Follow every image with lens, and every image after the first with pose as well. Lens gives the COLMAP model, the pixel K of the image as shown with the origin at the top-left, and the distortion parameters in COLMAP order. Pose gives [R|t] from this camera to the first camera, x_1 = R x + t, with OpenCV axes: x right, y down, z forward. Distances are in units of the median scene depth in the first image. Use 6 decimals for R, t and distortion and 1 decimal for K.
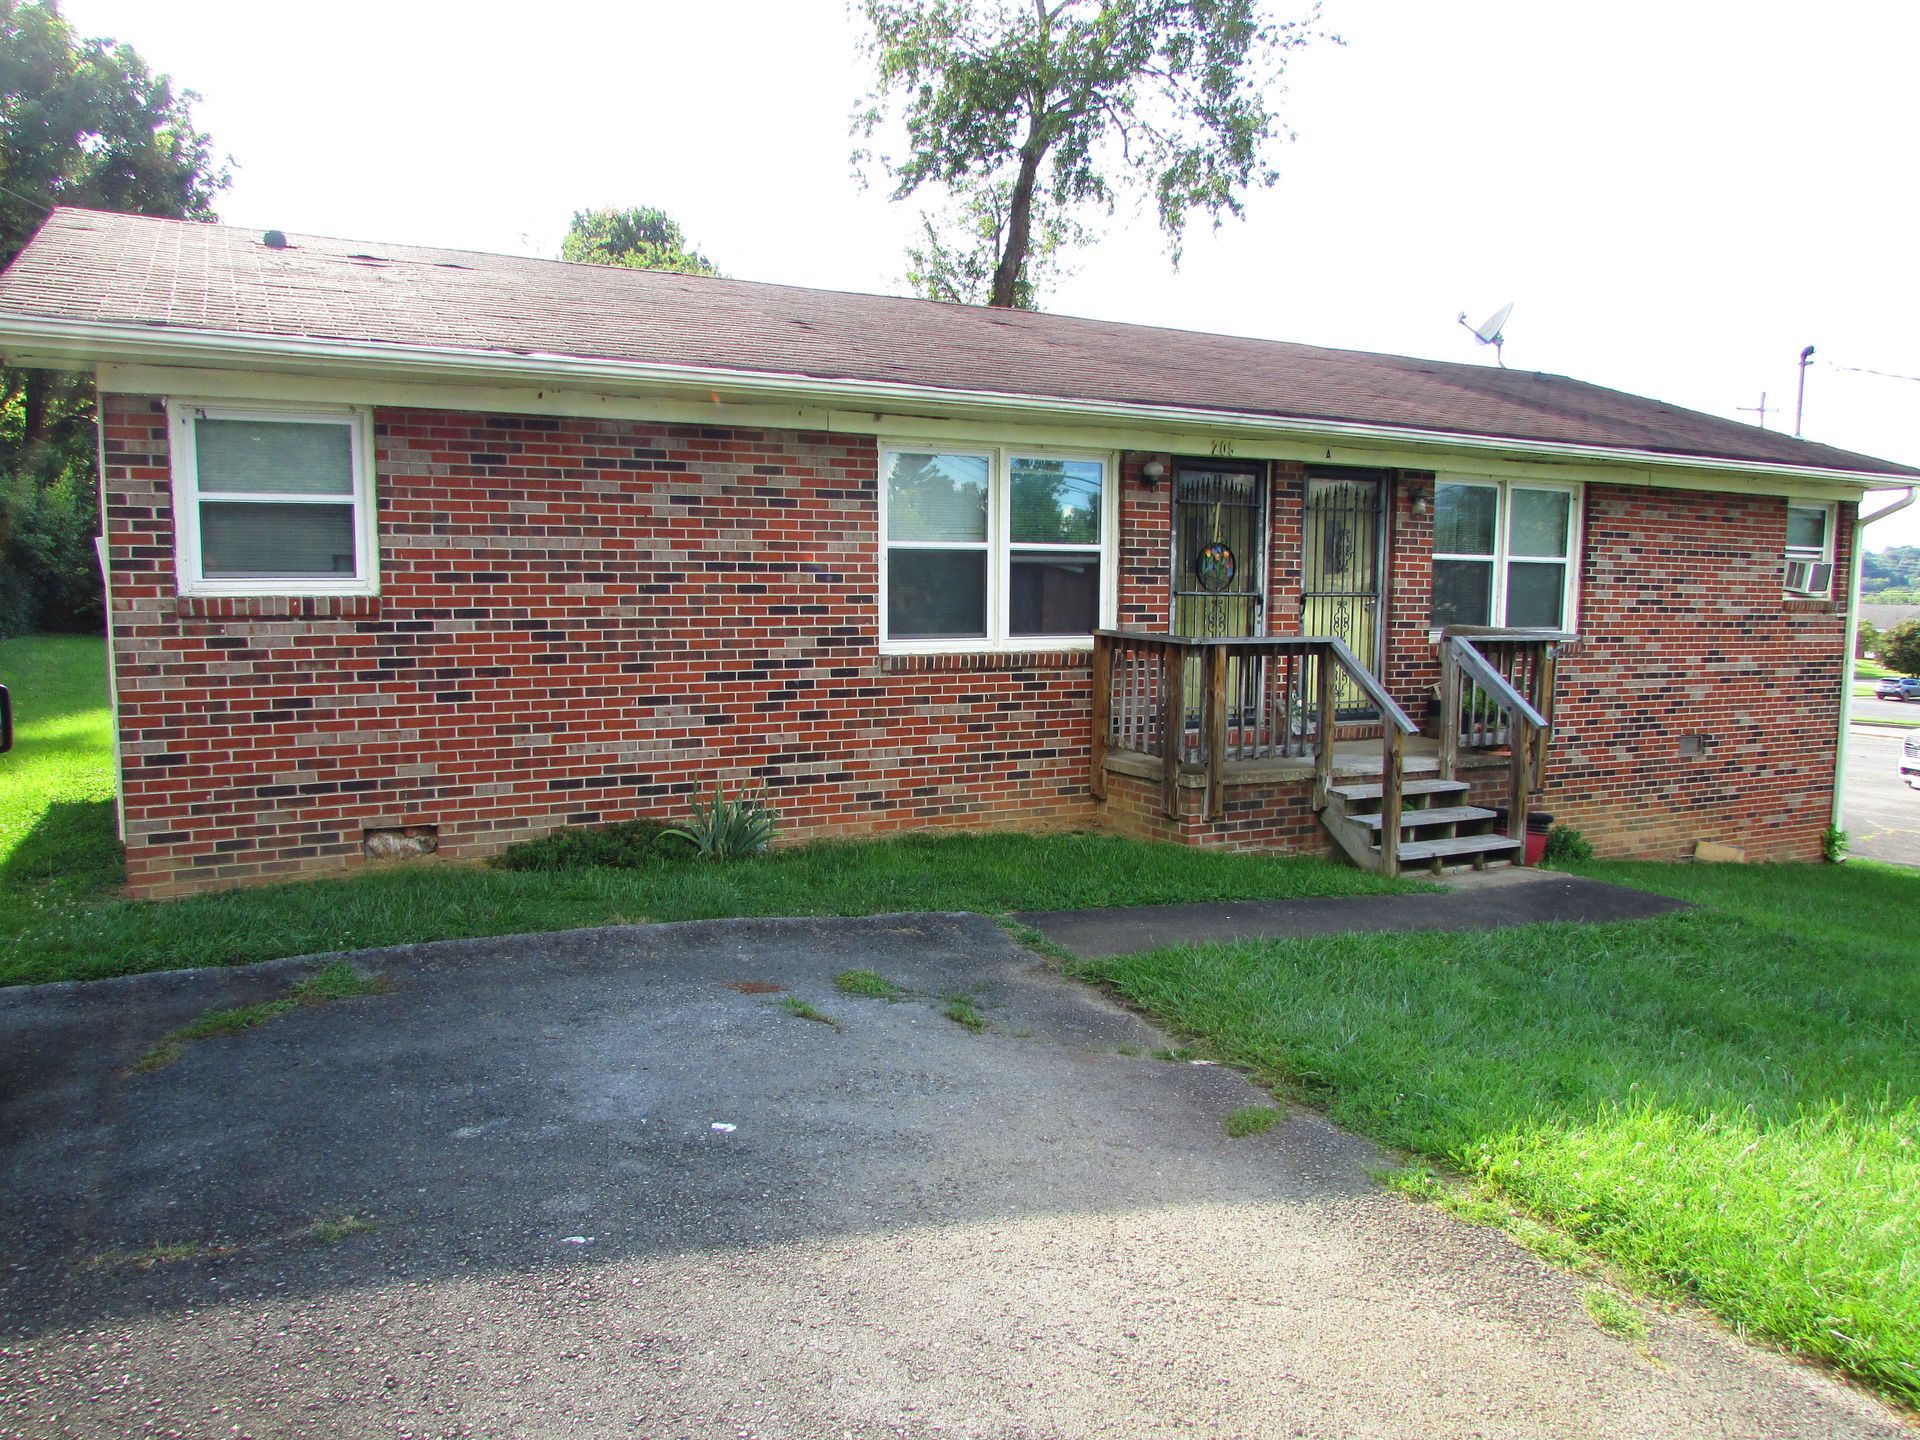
lens RADIAL K [[1394.3, 0, 956.8], [0, 1394.3, 708.9], [0, 0, 1]] dist [-0.016083, 0.009904]
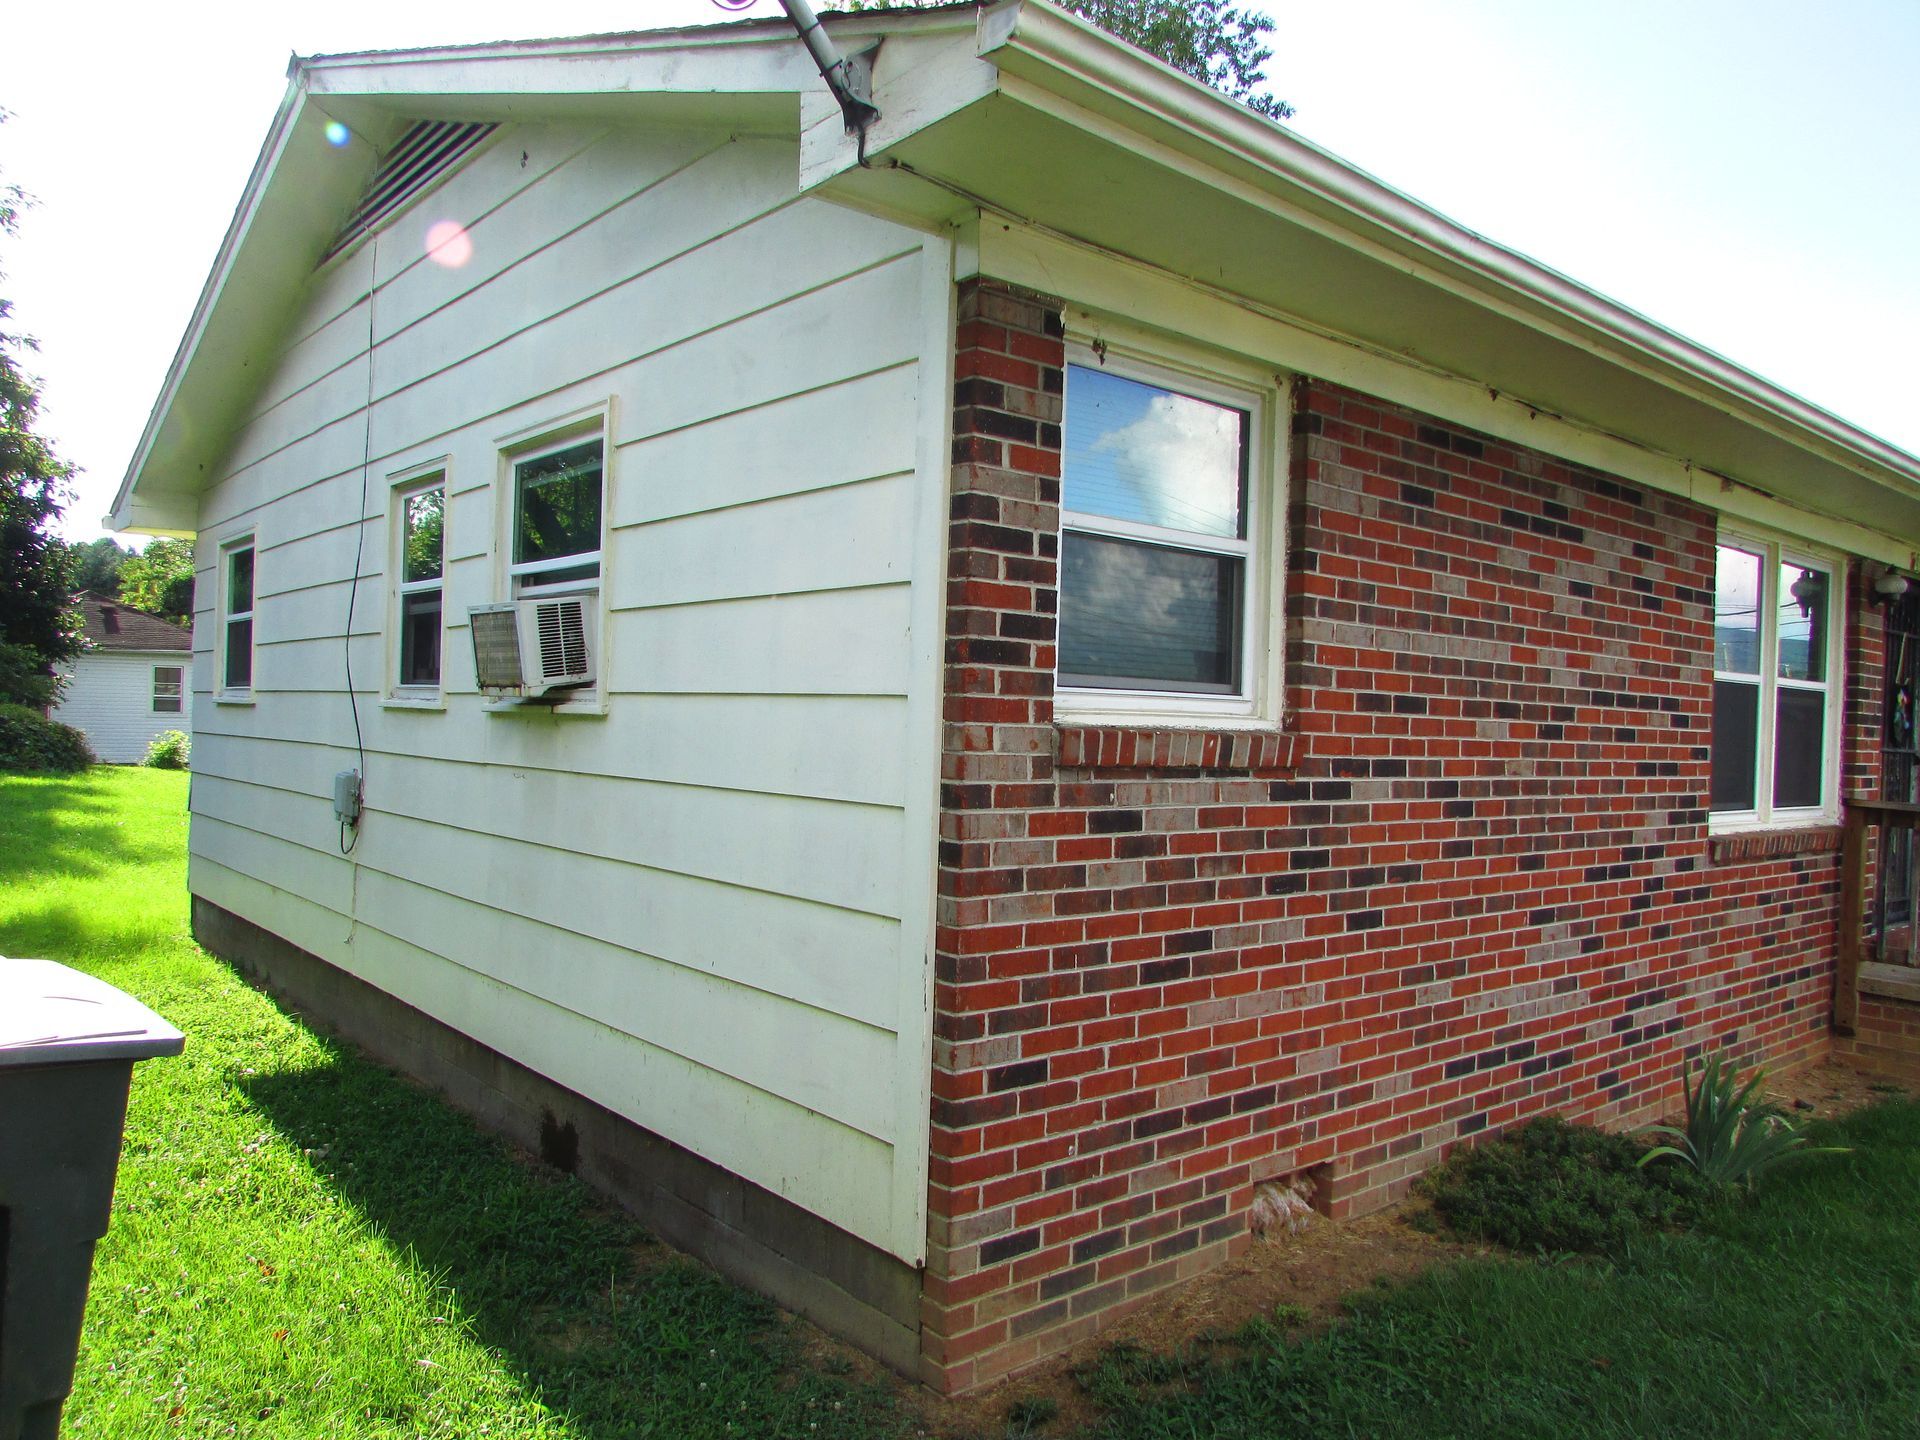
lens RADIAL K [[1361.7, 0, 960.0], [0, 1361.7, 720.0], [0, 0, 1]] dist [-0.003947, 0.010910]
pose [[0.975293, 0.034637, 0.218182, -0.609870], [-0.016014, 0.996119, -0.086553, -0.036474], [-0.220333, 0.080920, 0.972062, 0.490349]]
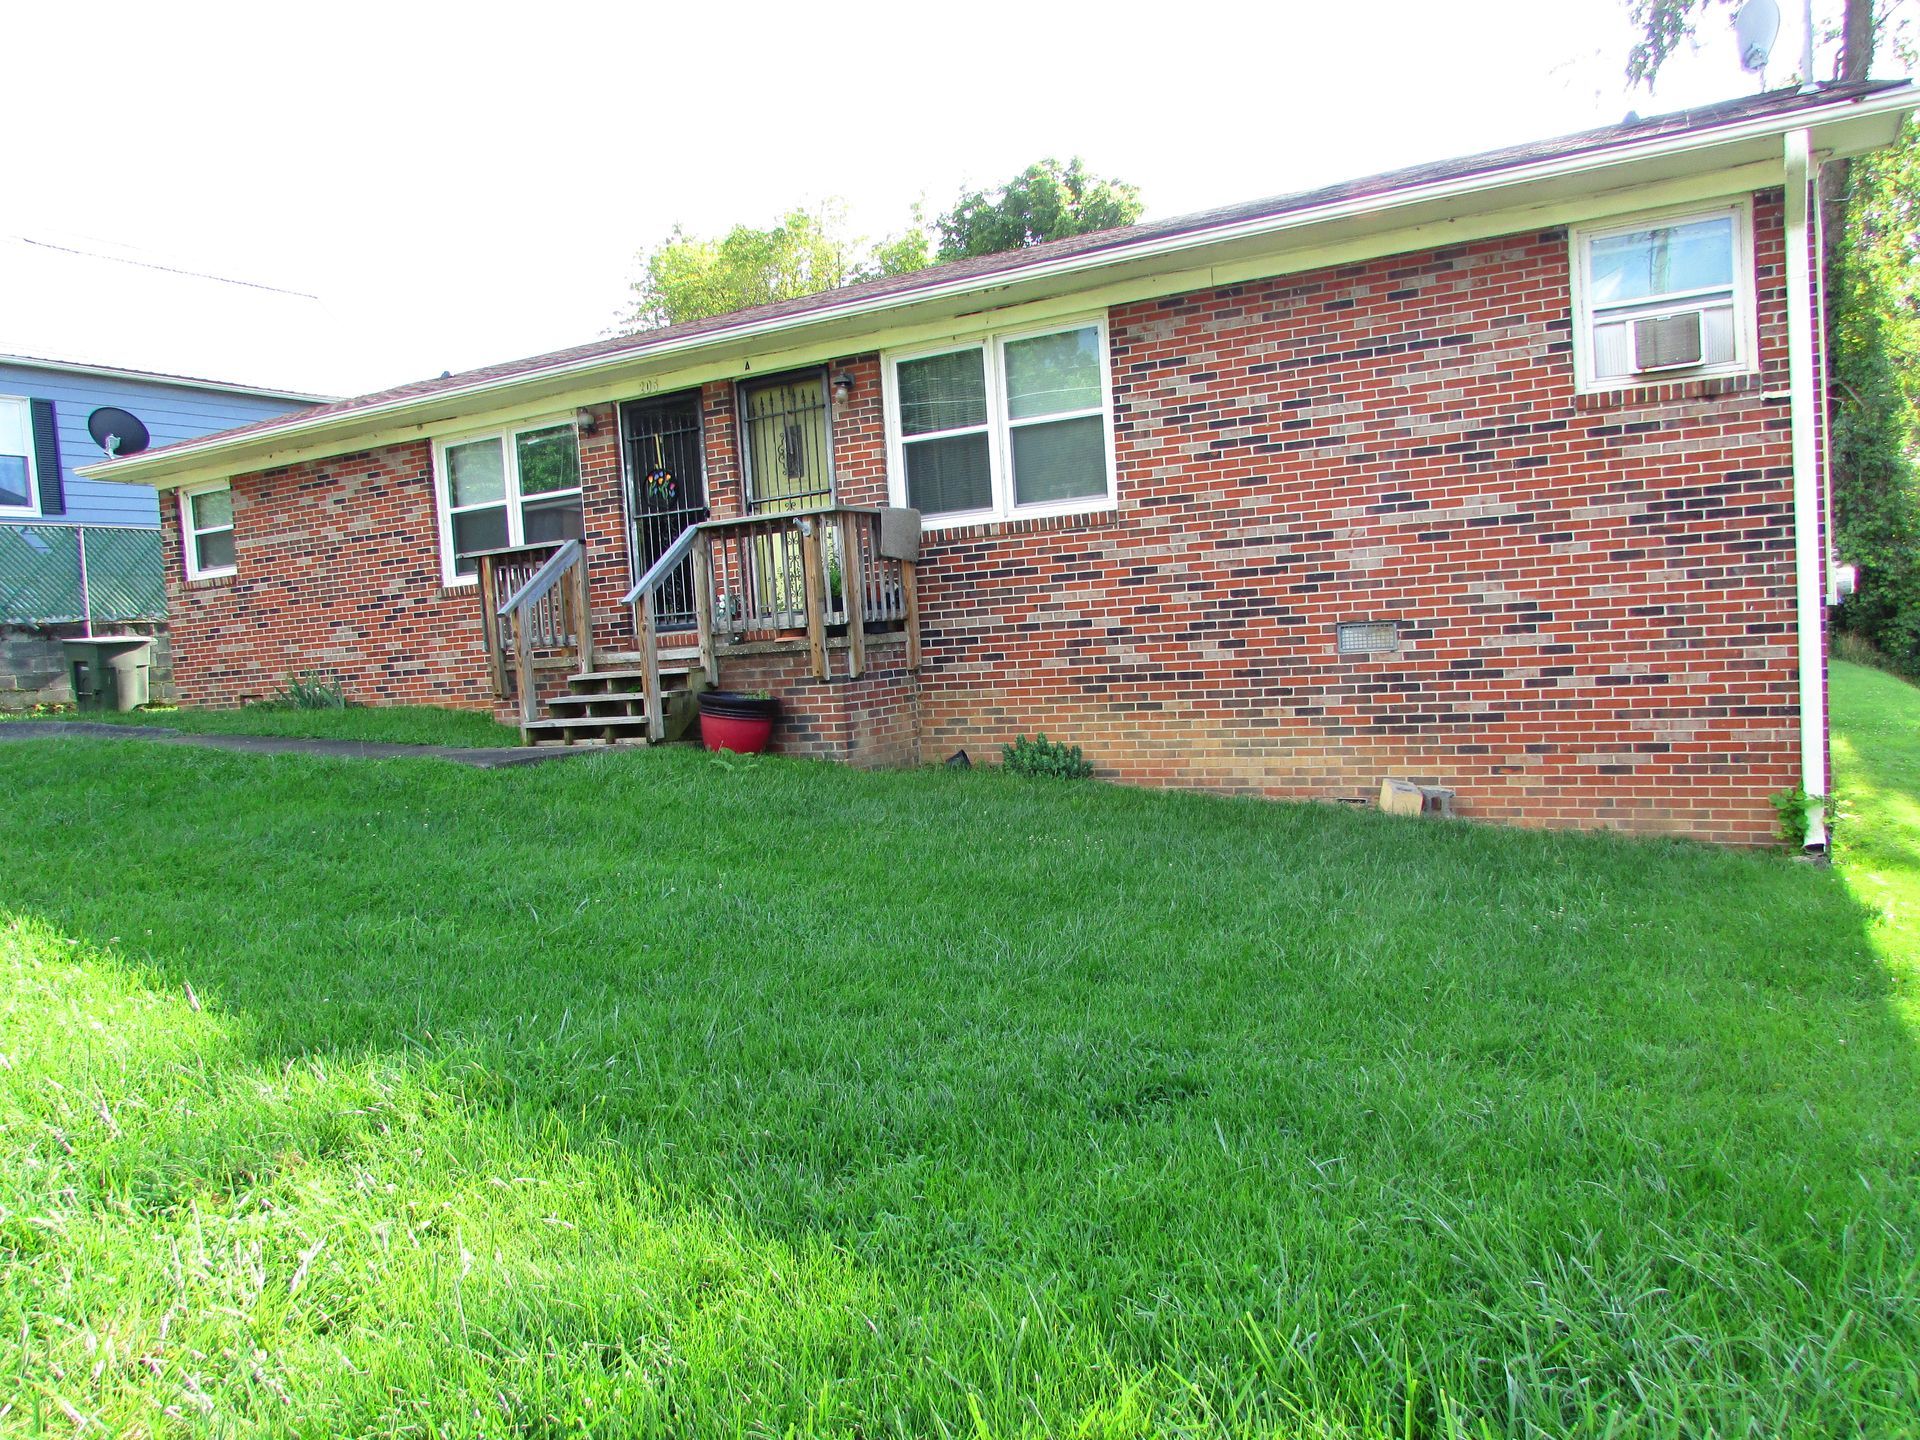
lens RADIAL K [[1360.6, 0, 956.8], [0, 1360.6, 711.0], [0, 0, 1]] dist [-0.001273, 0.006447]
pose [[0.540293, -0.004504, -0.841465, 1.597945], [-0.002944, 0.999969, -0.007242, 0.110514], [0.841472, 0.006390, 0.540263, 0.766317]]
